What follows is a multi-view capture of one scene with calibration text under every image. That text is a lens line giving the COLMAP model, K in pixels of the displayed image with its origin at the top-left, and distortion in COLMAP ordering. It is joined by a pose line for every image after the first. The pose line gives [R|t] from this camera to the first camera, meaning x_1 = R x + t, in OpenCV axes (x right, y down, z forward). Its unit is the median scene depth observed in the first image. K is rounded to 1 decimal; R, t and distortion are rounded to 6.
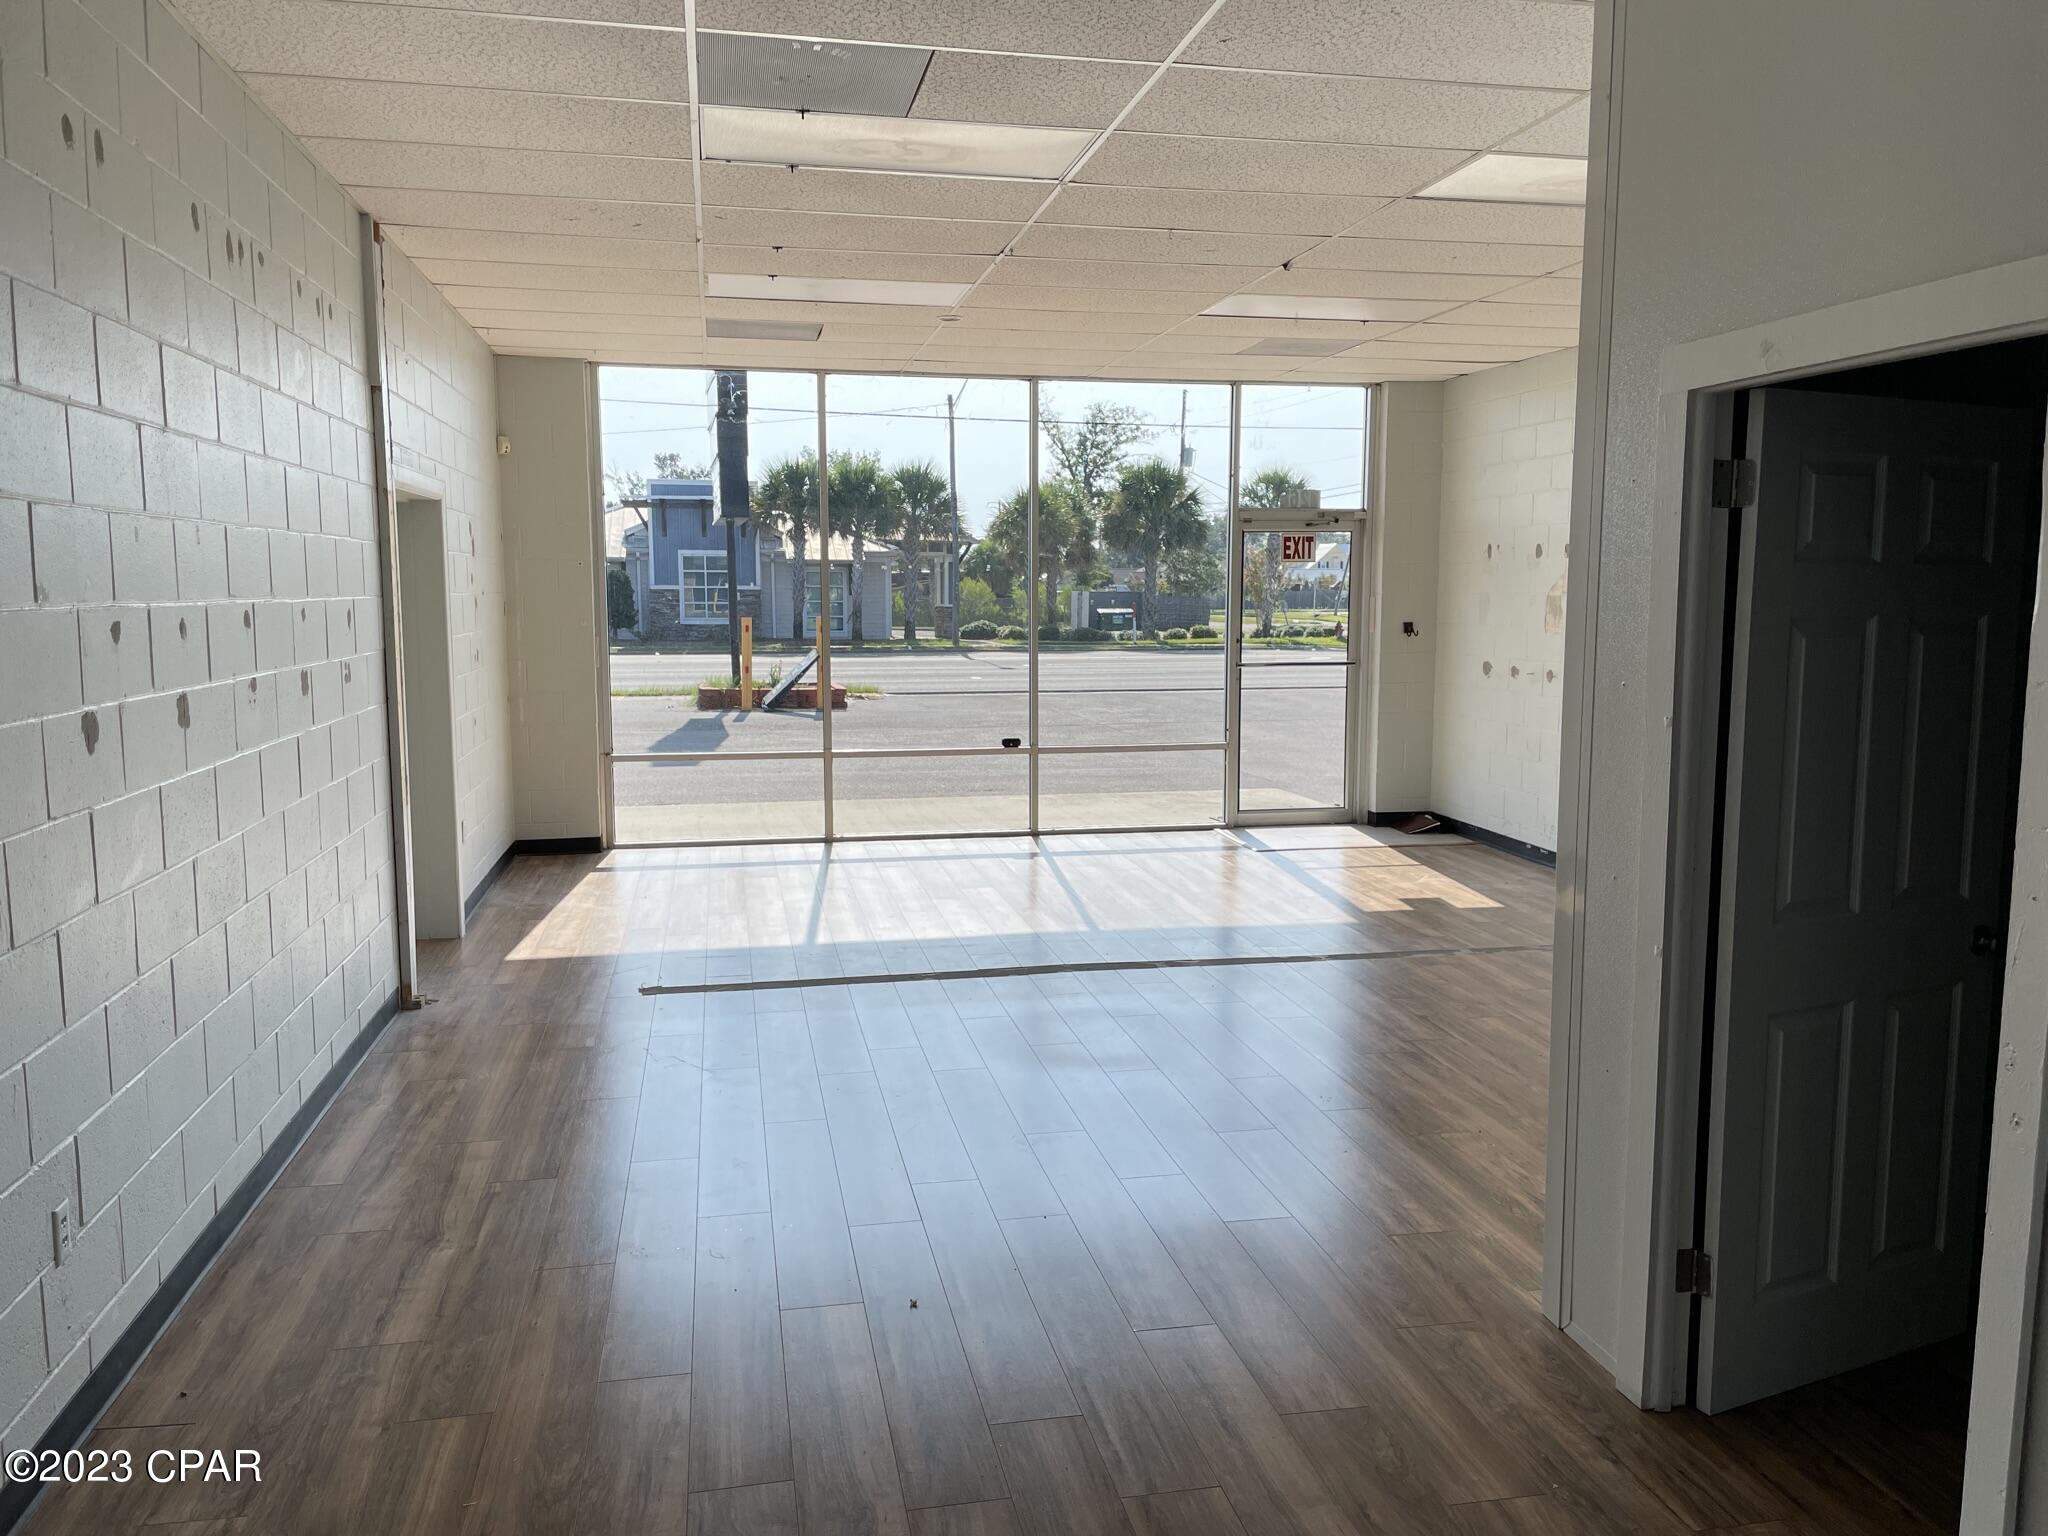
lens RADIAL K [[1555.1, 0, 1029.4], [0, 1555.1, 768.7], [0, 0, 1]] dist [0.057587, -0.043430]
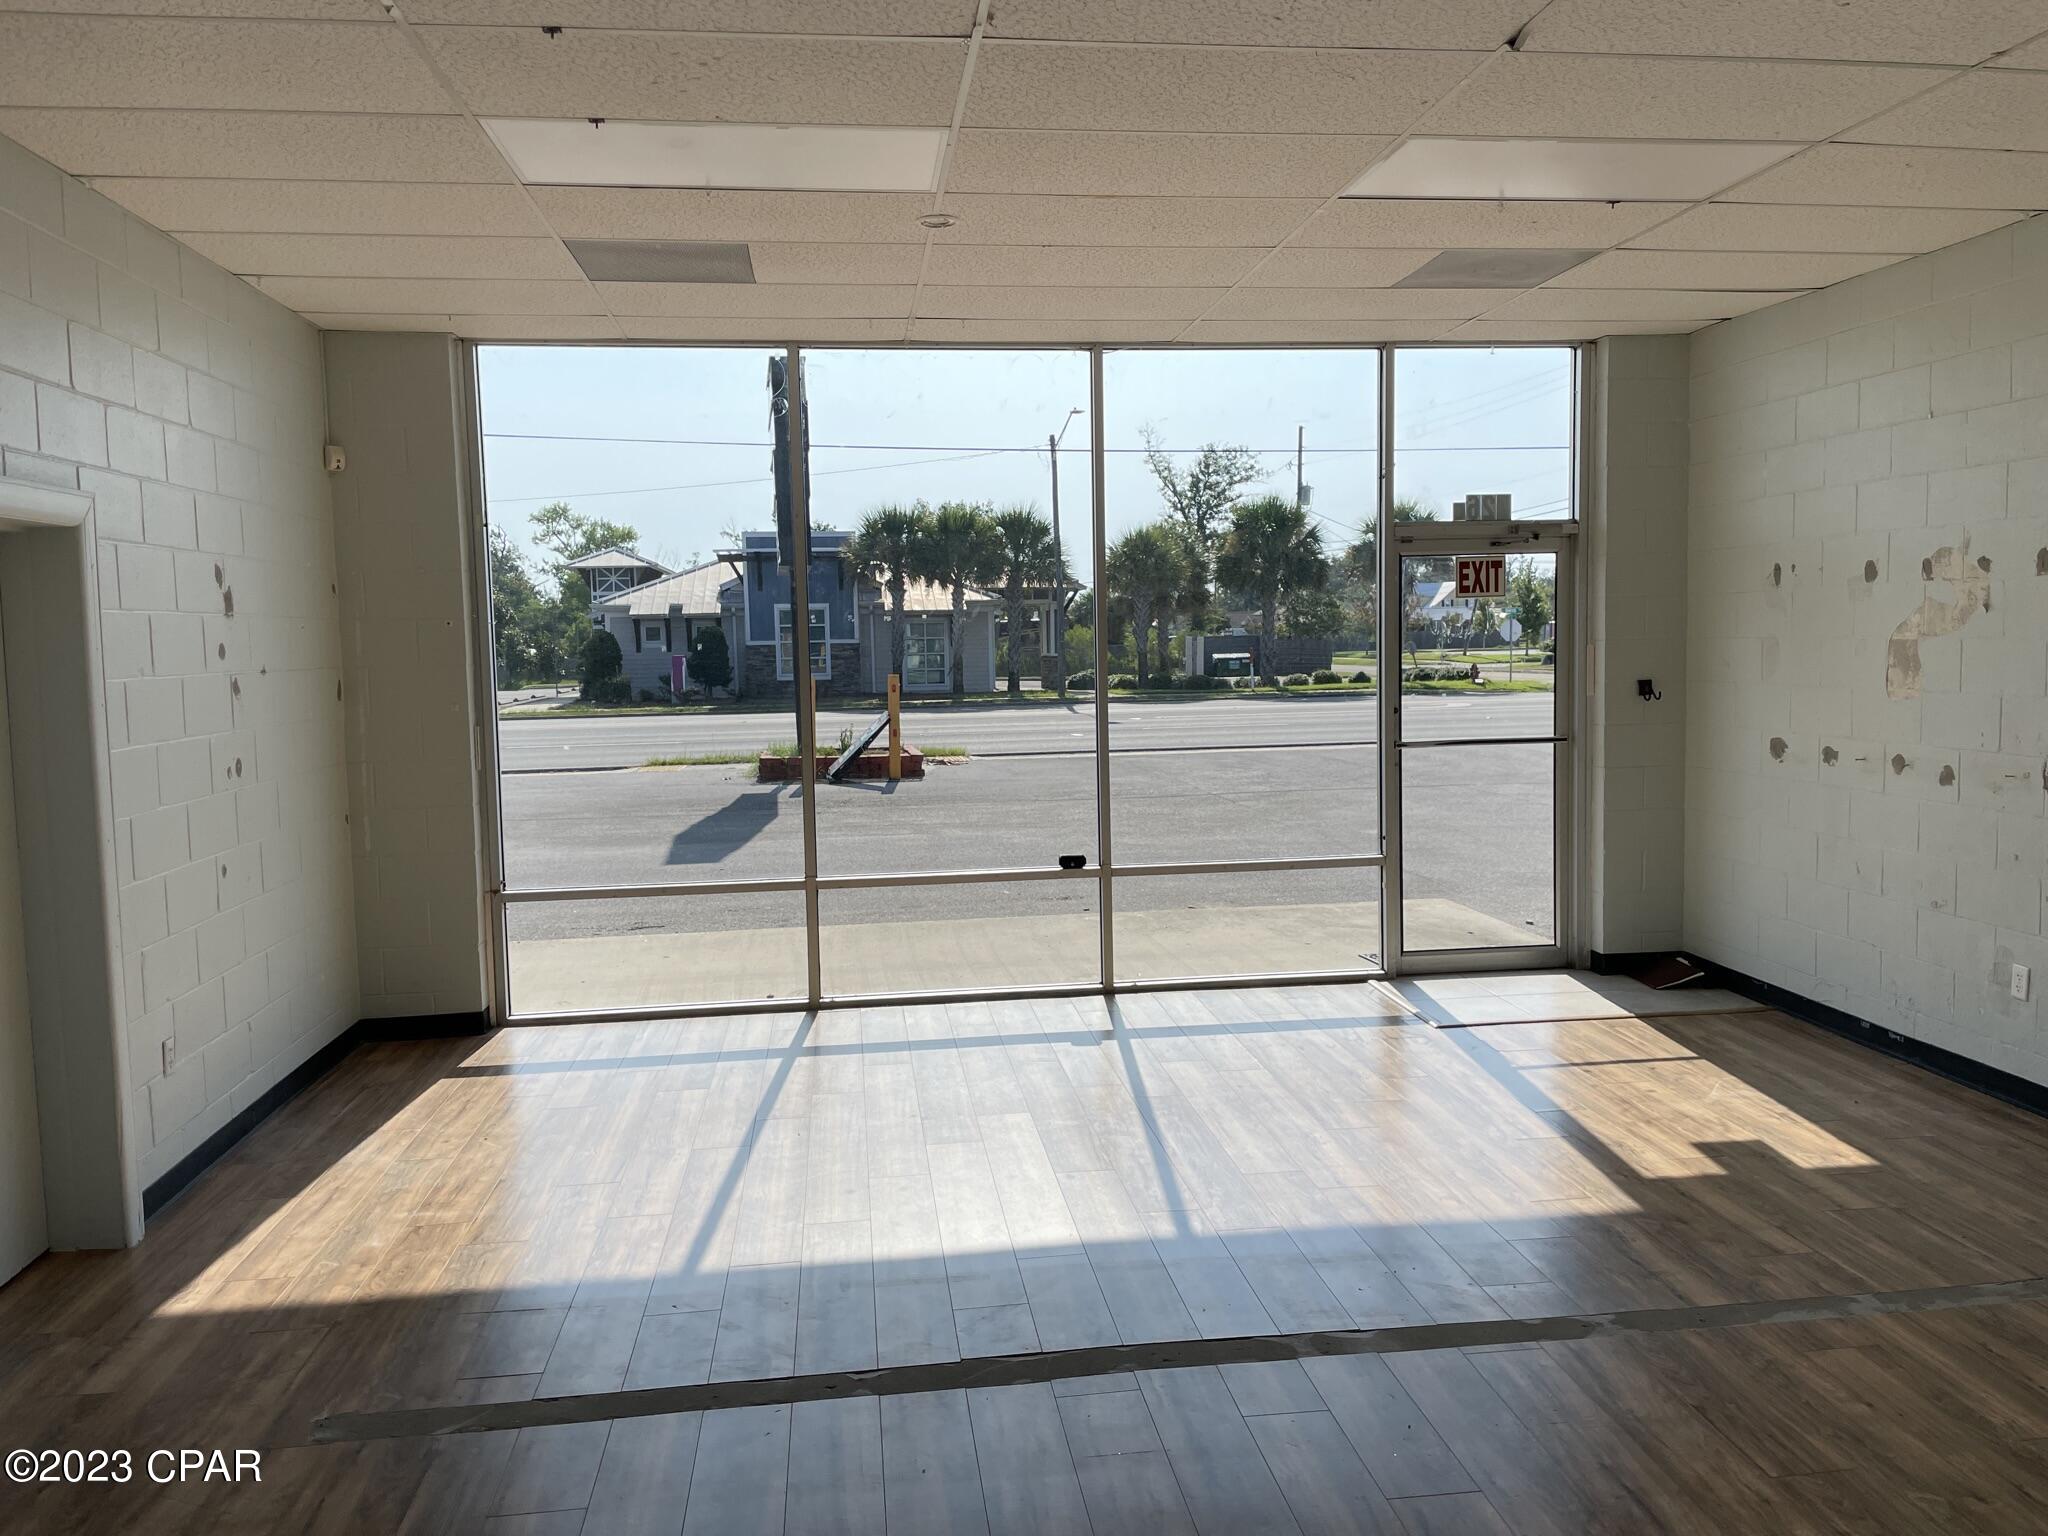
lens RADIAL K [[1555.1, 0, 1029.4], [0, 1555.1, 757.8], [0, 0, 1]] dist [0.057587, -0.043430]
pose [[0.996992, -0.015605, -0.075920, 0.022123], [0.012822, 0.999233, -0.037010, -0.036797], [0.076439, 0.035925, 0.996427, 0.284721]]
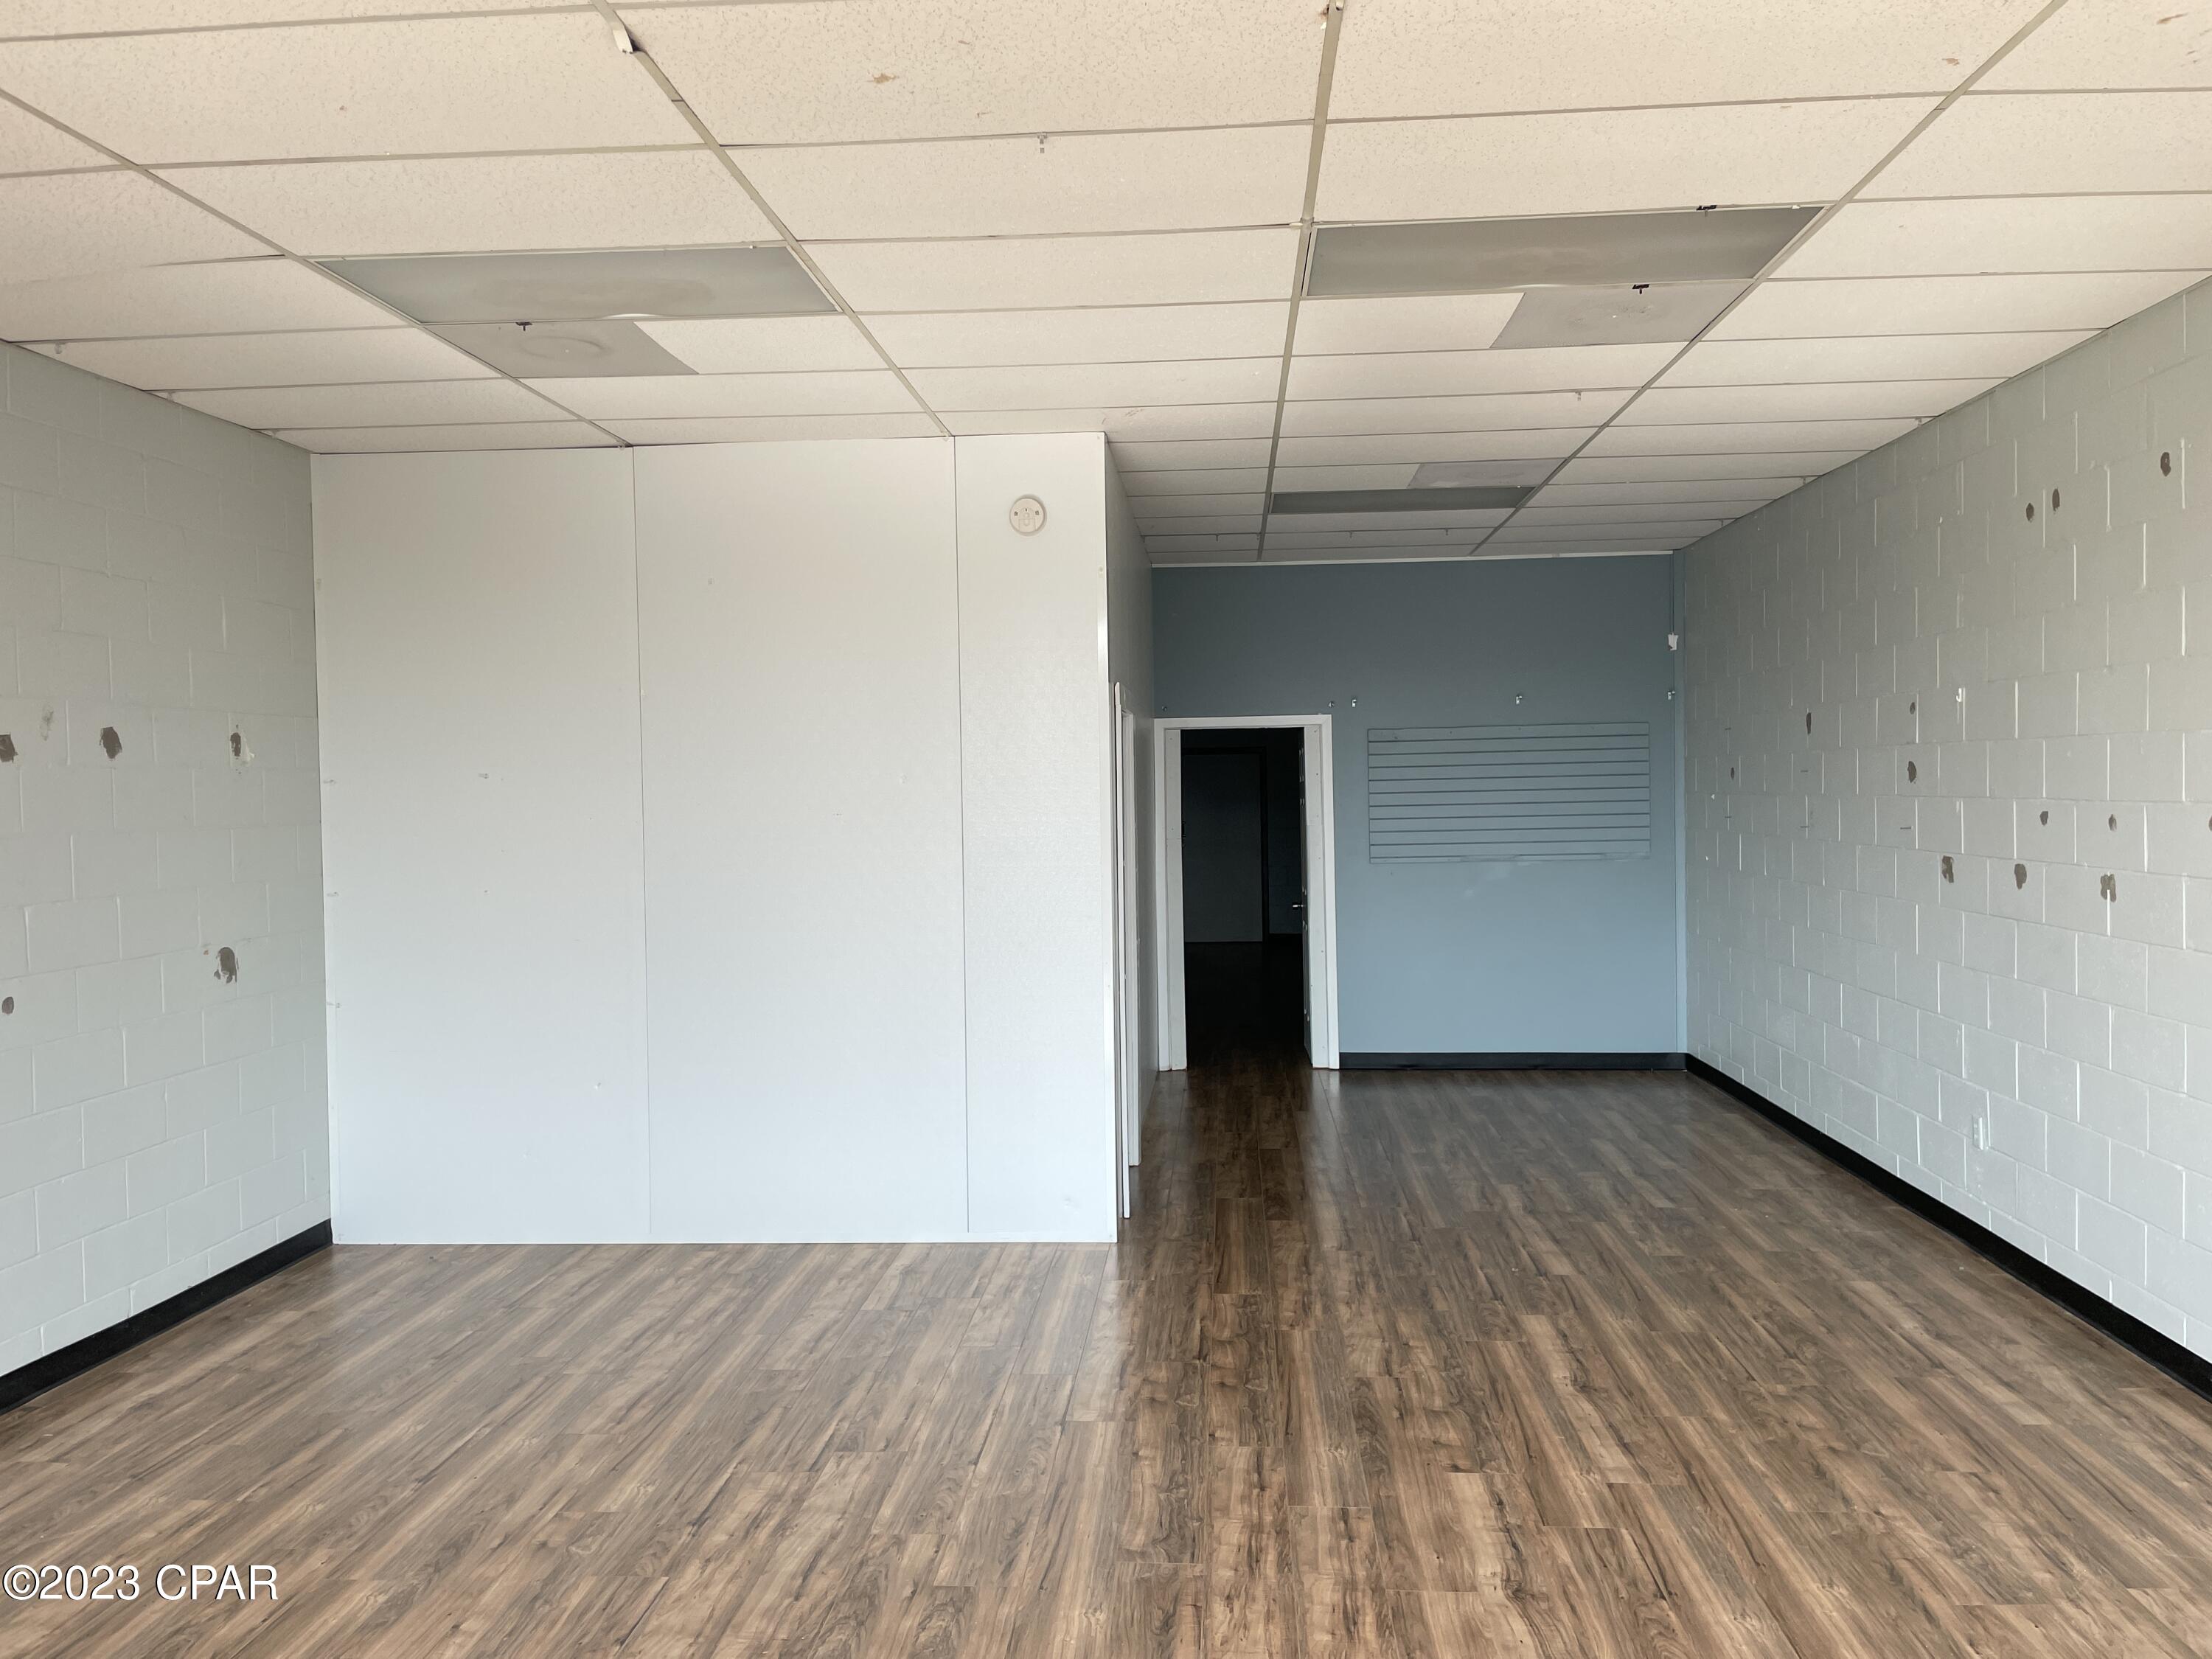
lens RADIAL K [[1679.6, 0, 1126.8], [0, 1679.6, 867.5], [0, 0, 1]] dist [0.057587, -0.043430]
pose [[-0.967057, 0.000314, 0.254559, -0.042515], [0.043004, 0.985828, 0.162153, -0.106137], [-0.250900, 0.167759, -0.953366, 0.862500]]
